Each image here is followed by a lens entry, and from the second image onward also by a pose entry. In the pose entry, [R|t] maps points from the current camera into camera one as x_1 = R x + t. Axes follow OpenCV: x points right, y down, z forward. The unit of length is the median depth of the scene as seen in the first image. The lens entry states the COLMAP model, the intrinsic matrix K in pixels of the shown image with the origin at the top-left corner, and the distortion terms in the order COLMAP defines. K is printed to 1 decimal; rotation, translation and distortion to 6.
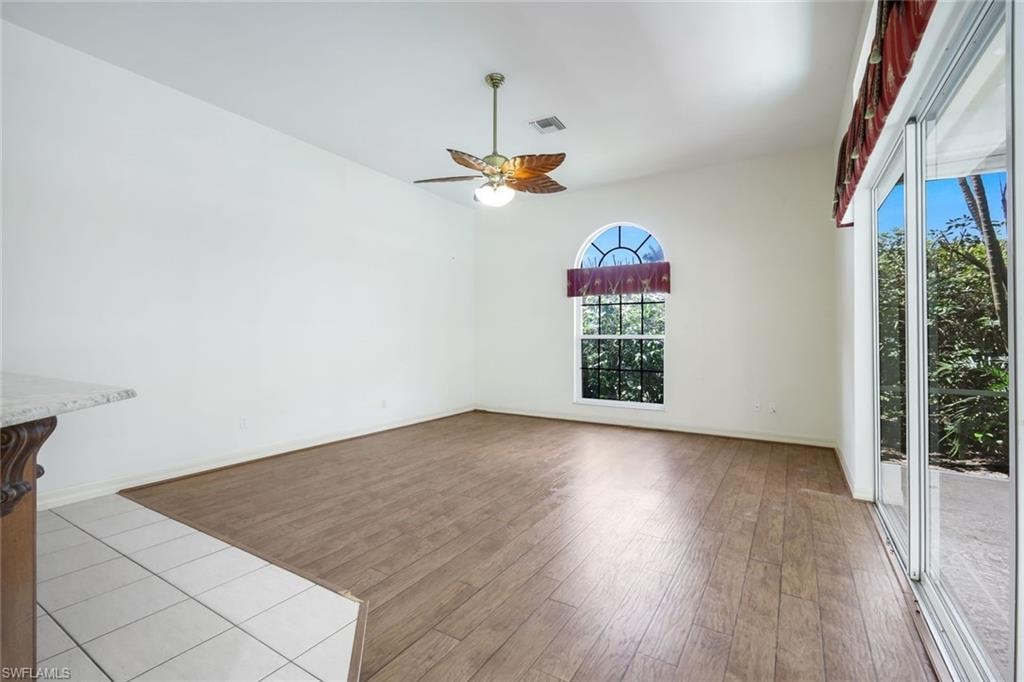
lens RADIAL K [[455.2, 0, 508.6], [0, 455.2, 335.5], [0, 0, 1]] dist [0.005508, 0.000014]
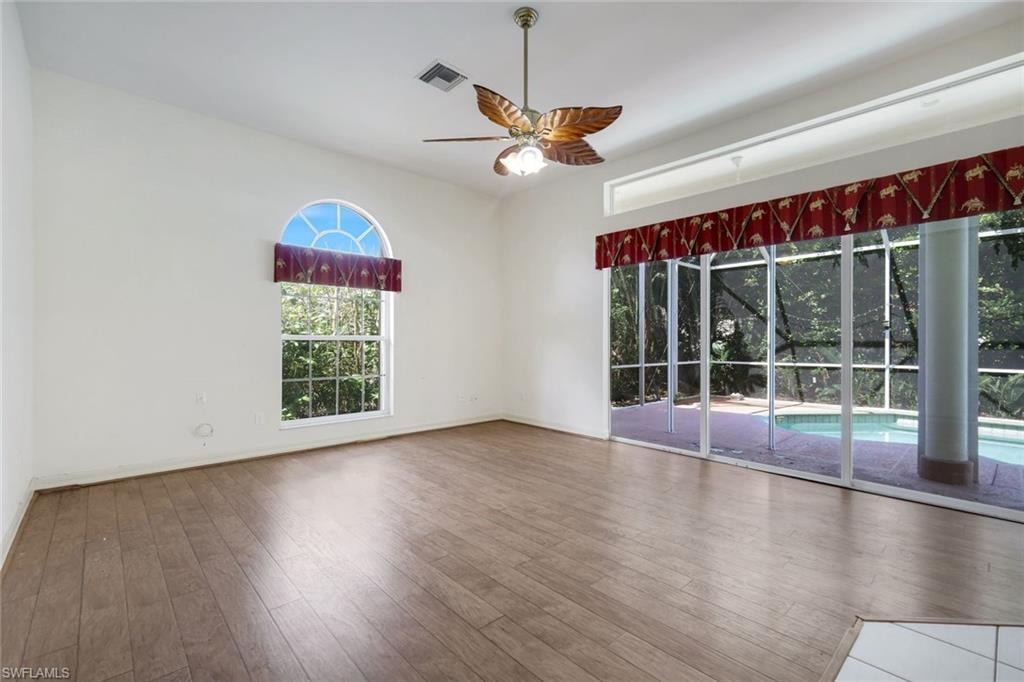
lens RADIAL K [[455.2, 0, 508.6], [0, 455.2, 335.5], [0, 0, 1]] dist [0.005508, 0.000014]
pose [[0.275150, 0.005054, 0.961388, -0.629359], [-0.001382, 0.999987, -0.004862, 0.003341], [-0.961400, 0.000009, 0.275153, 0.635927]]
